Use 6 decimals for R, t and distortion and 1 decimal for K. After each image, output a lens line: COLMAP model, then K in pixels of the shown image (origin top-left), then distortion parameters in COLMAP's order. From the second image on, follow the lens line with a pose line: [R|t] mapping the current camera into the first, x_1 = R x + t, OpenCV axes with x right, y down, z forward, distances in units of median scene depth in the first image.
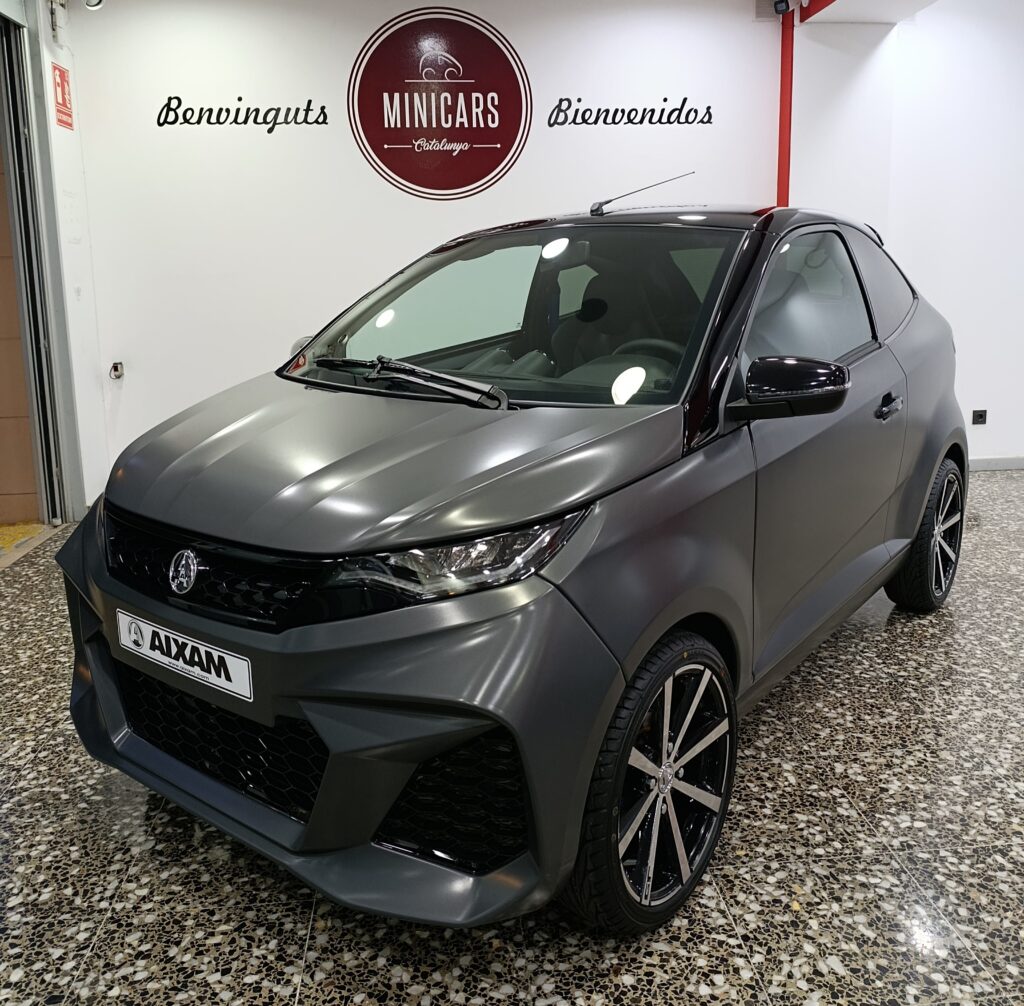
lens RADIAL K [[925.1, 0, 525.9], [0, 925.1, 424.4], [0, 0, 1]] dist [0.022656, -0.036736]
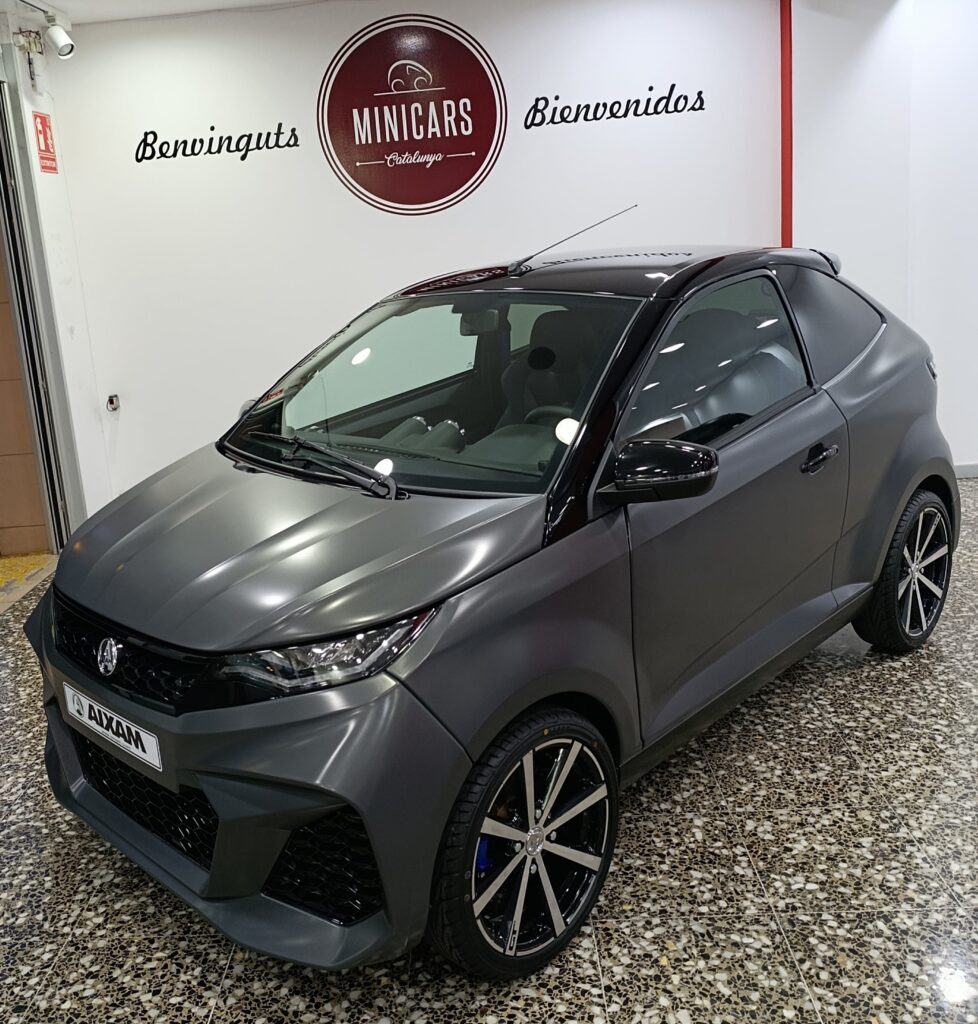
lens RADIAL K [[1013.5, 0, 422.2], [0, 1013.5, 449.3], [0, 0, 1]] dist [0.029192, -0.046327]
pose [[0.986513, -0.029620, -0.160982, 0.190534], [0.038195, 0.997997, 0.050438, -0.122468], [0.159166, -0.055906, 0.985668, -0.148601]]
